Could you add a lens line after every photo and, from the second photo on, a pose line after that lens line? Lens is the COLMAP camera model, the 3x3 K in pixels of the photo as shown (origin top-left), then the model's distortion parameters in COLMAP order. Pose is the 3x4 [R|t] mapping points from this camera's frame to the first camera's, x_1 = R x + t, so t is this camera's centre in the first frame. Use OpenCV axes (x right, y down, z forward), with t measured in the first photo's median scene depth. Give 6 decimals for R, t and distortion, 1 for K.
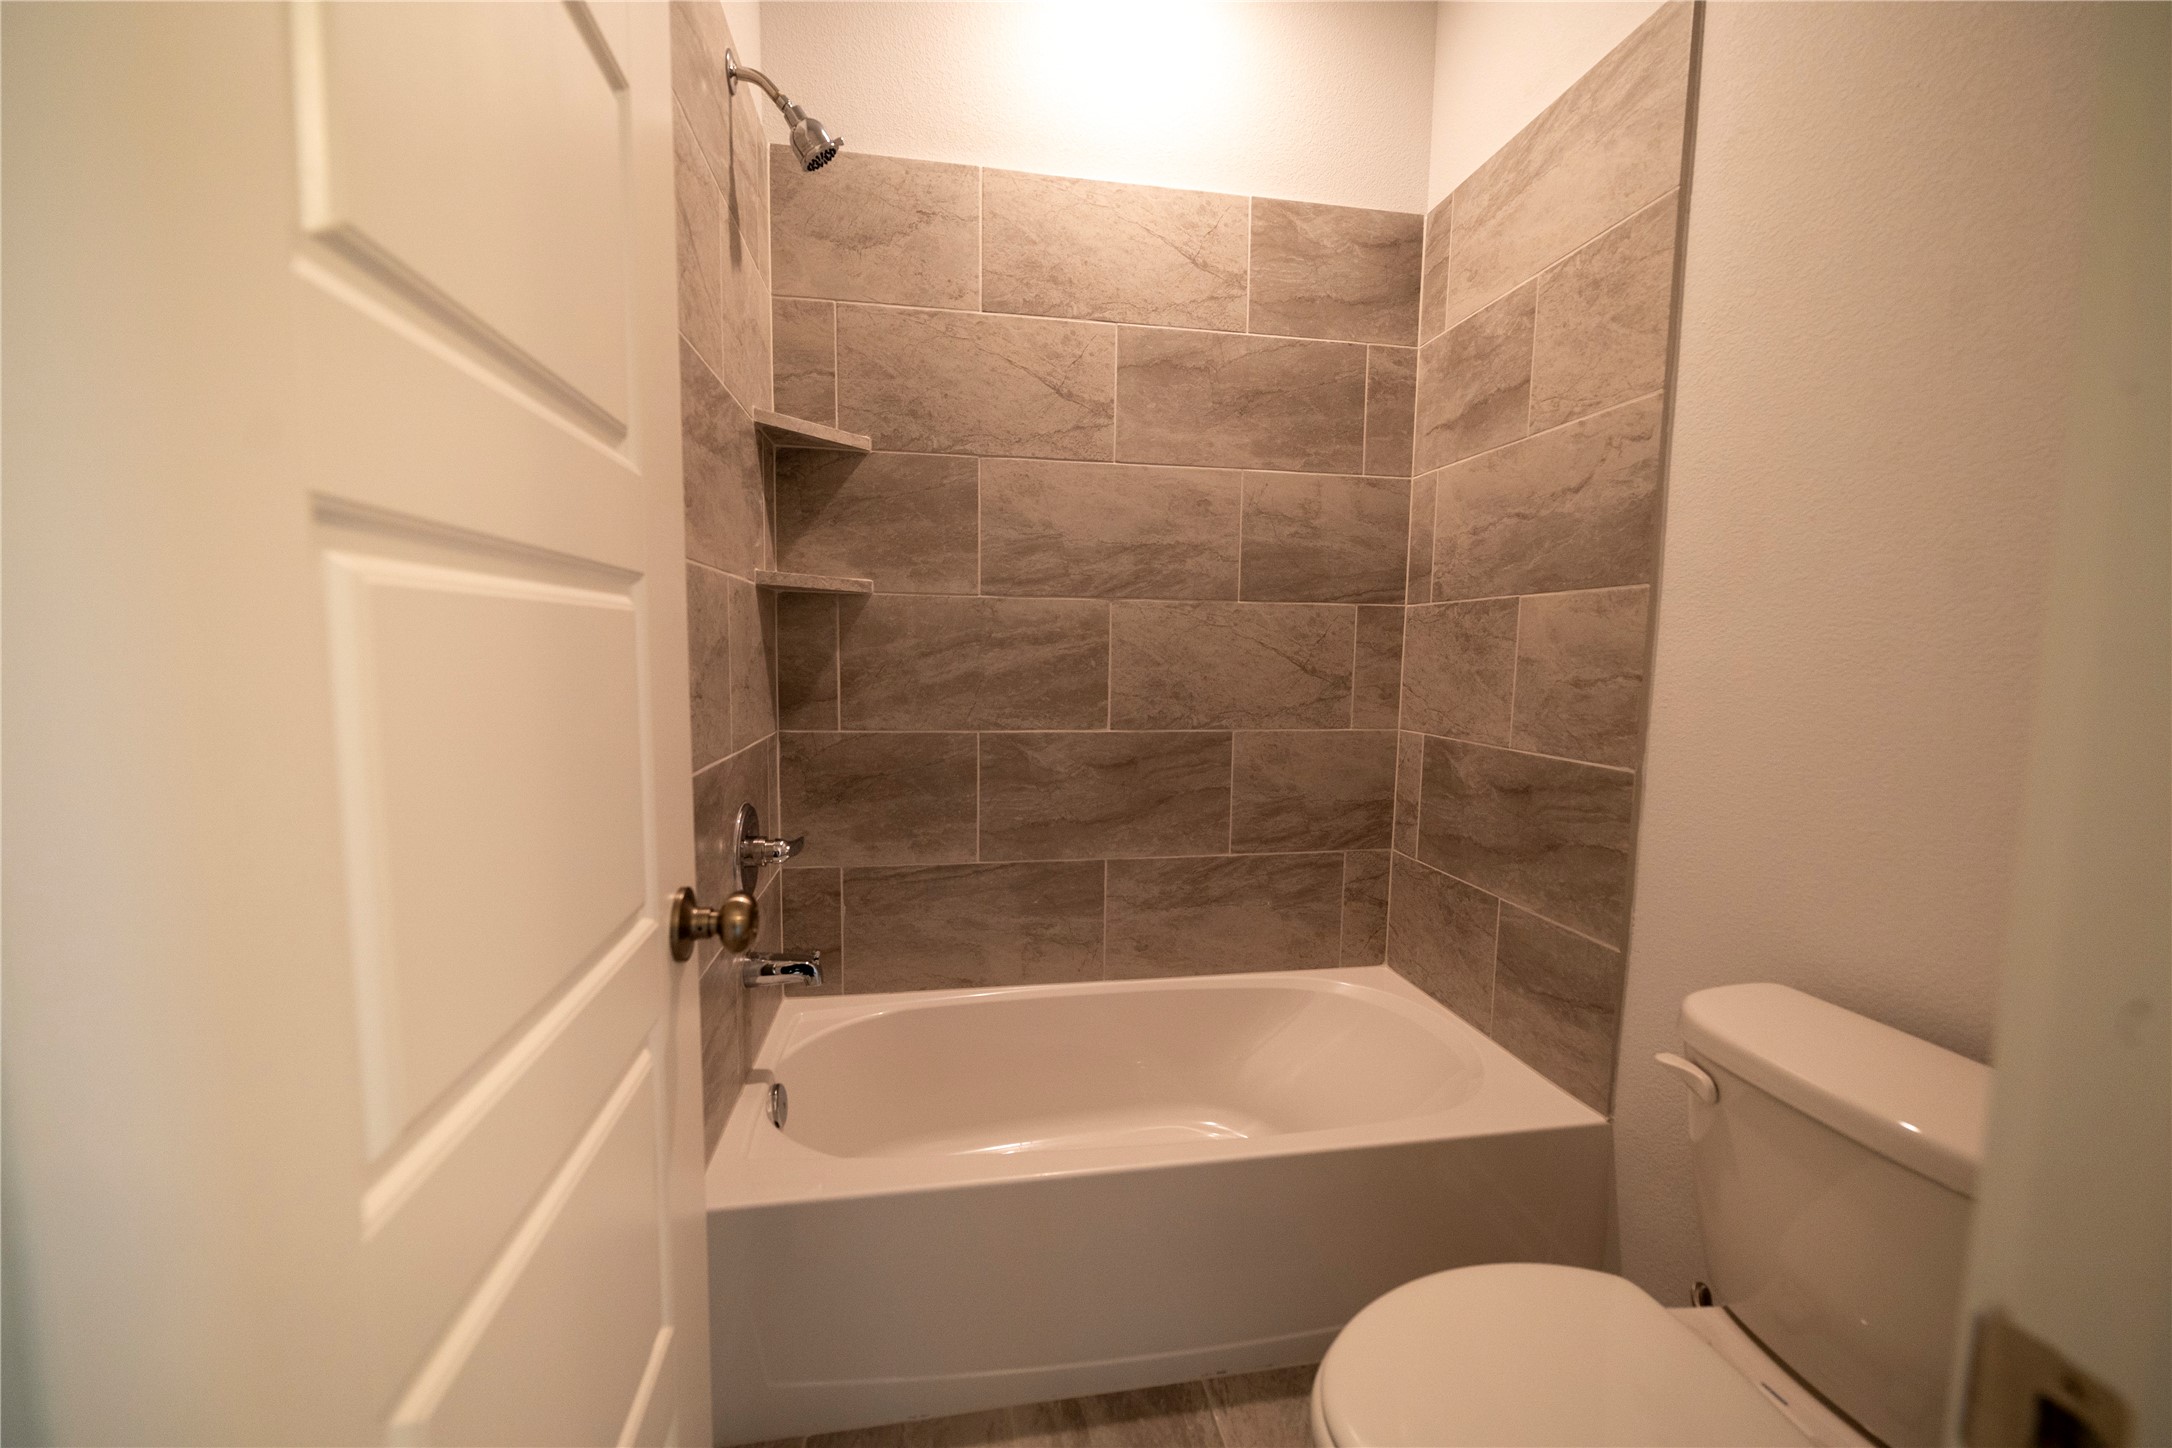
lens RADIAL K [[832.4, 0, 1086.1], [0, 832.4, 726.7], [0, 0, 1]] dist [-0.009010, 0.000262]
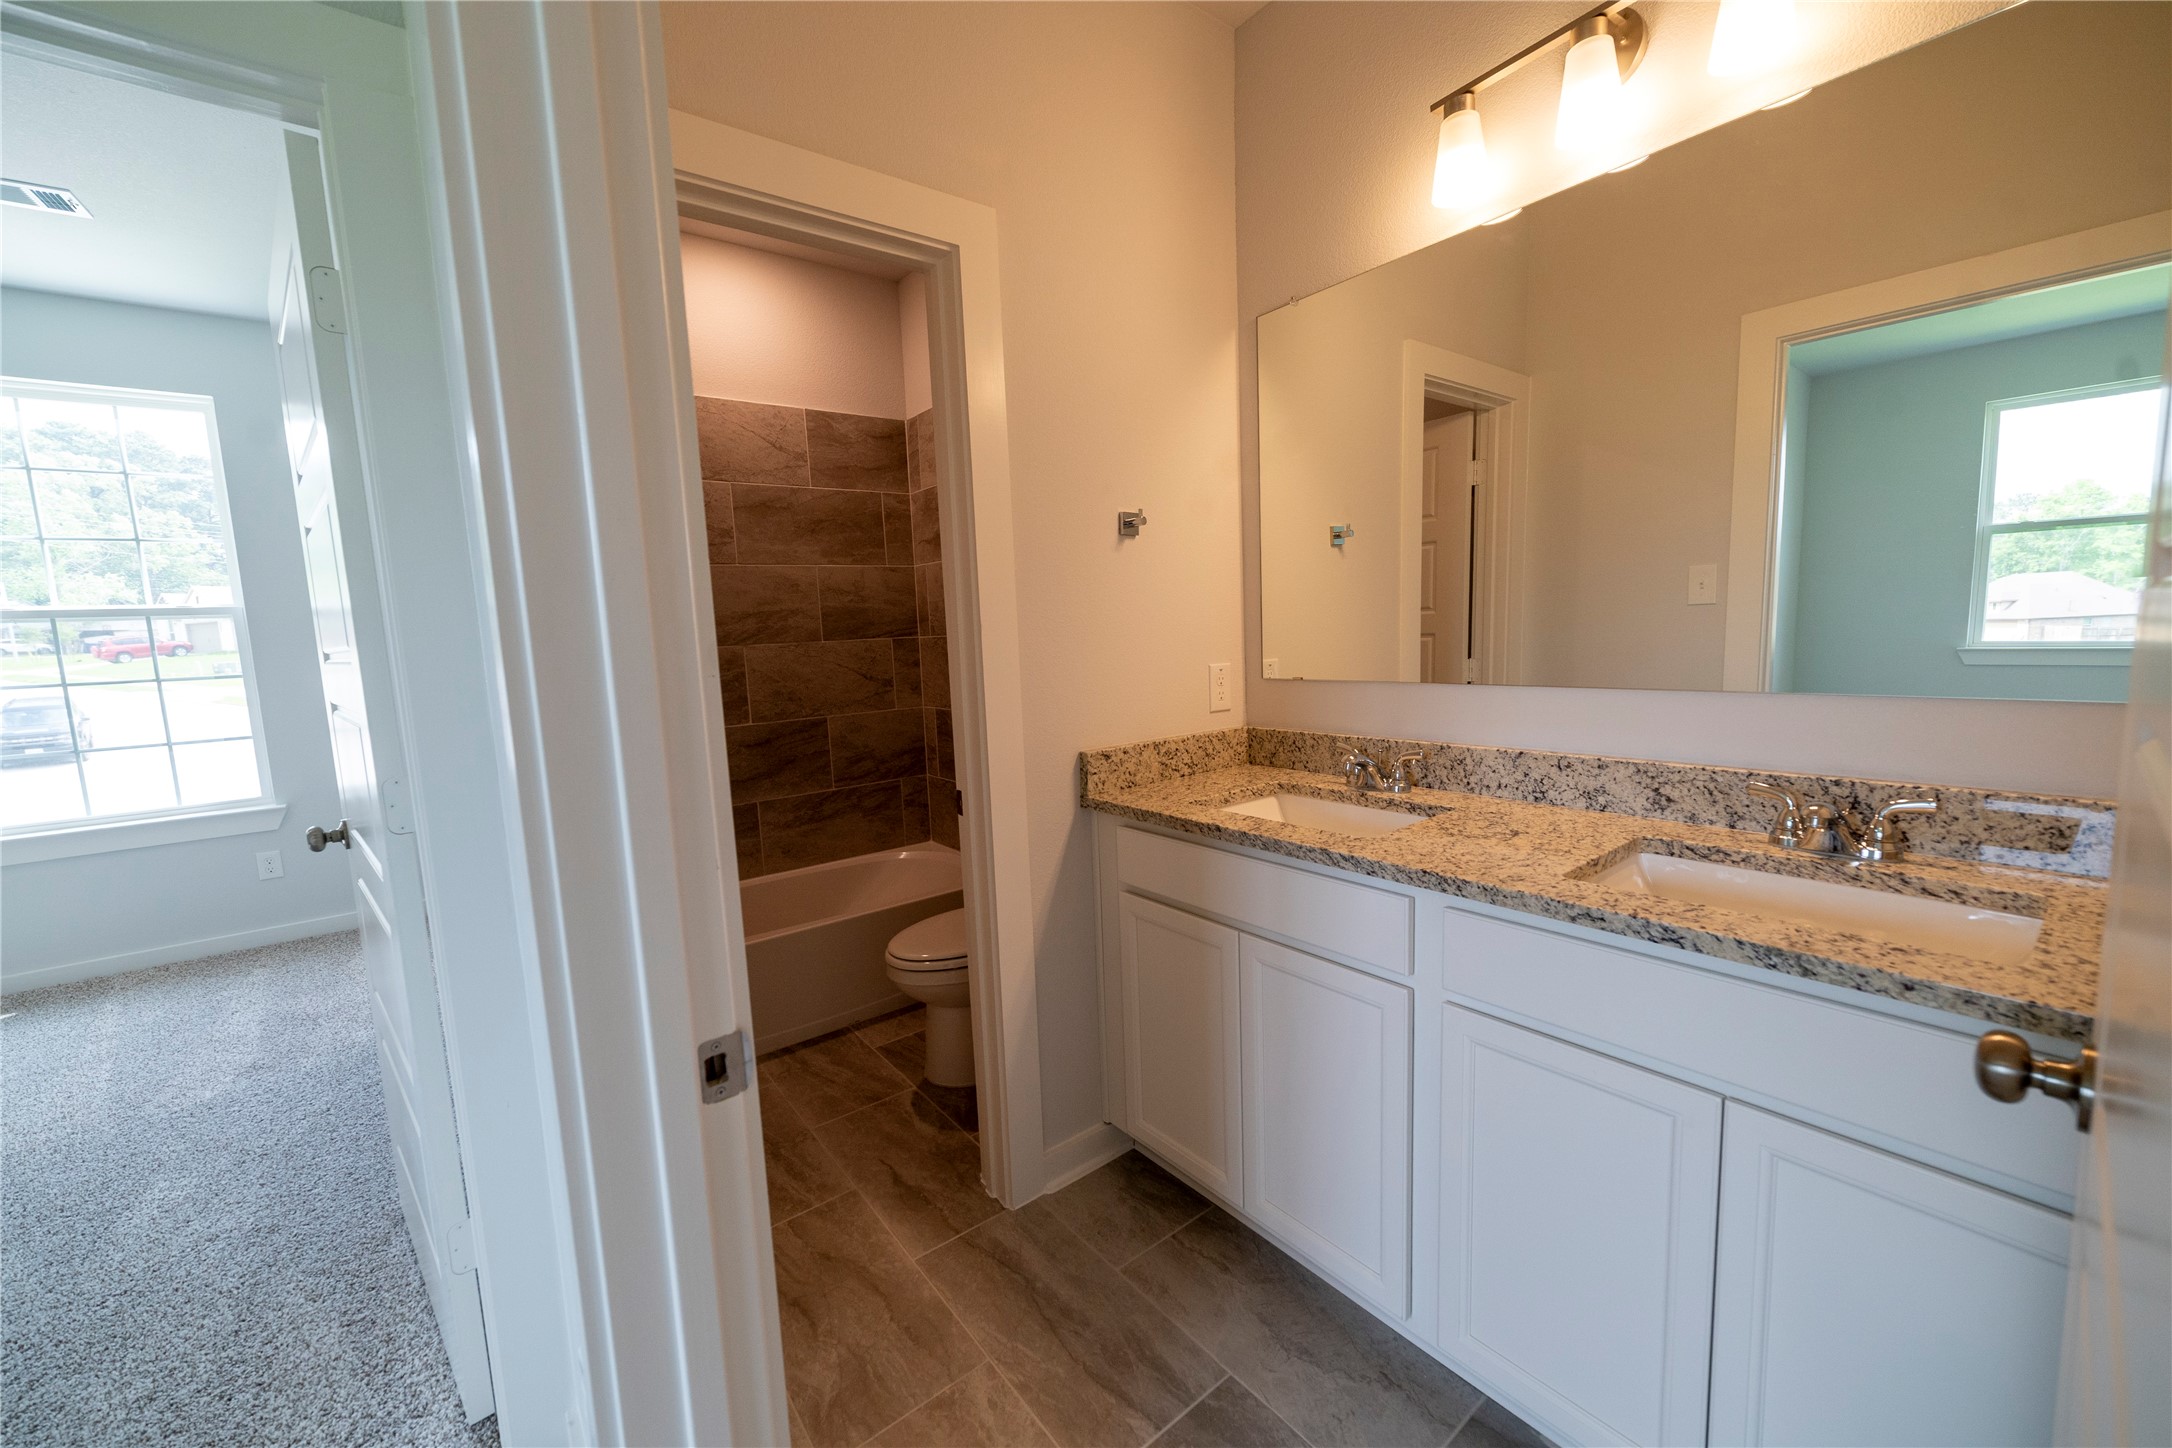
lens RADIAL K [[832.4, 0, 1085.6], [0, 832.4, 725.8], [0, 0, 1]] dist [-0.009010, 0.000262]
pose [[0.882981, -0.106355, 0.457200, -0.139795], [0.101026, 0.994226, 0.036171, 0.015417], [-0.458407, 0.014251, 0.888628, -0.767813]]
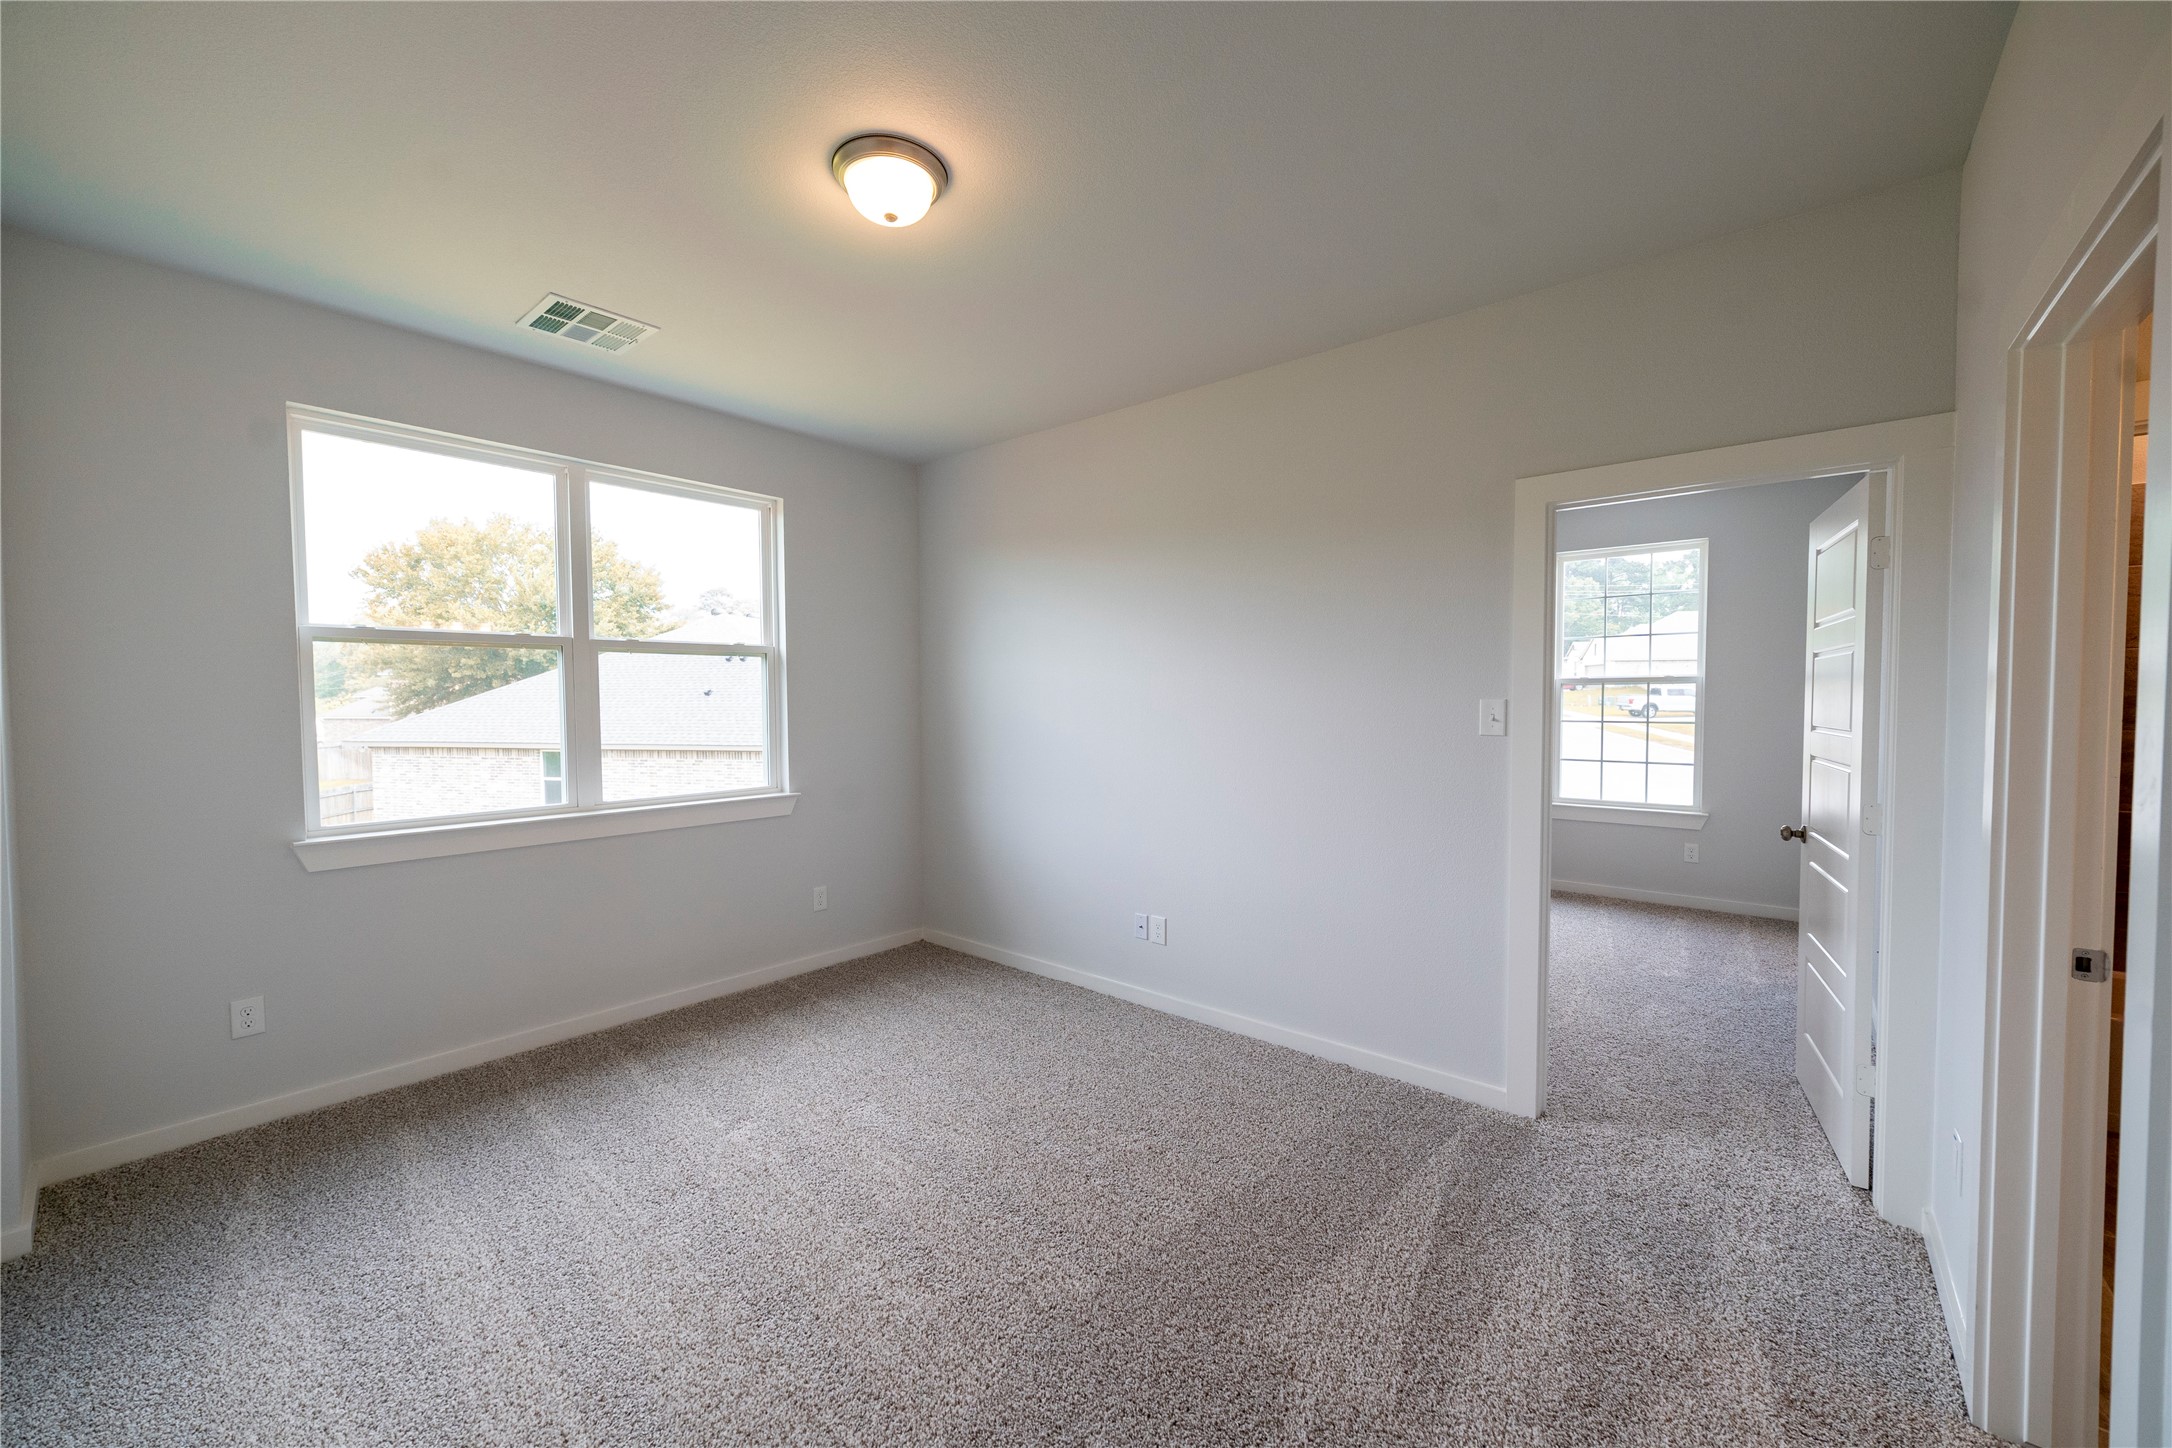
lens RADIAL K [[832.4, 0, 1081.5], [0, 832.4, 713.6], [0, 0, 1]] dist [-0.009010, 0.000262]
pose [[0.640109, 0.001976, -0.768282, -0.153066], [-0.067987, 0.996219, -0.054083, 0.121483], [0.765270, 0.086852, 0.637823, -4.629244]]
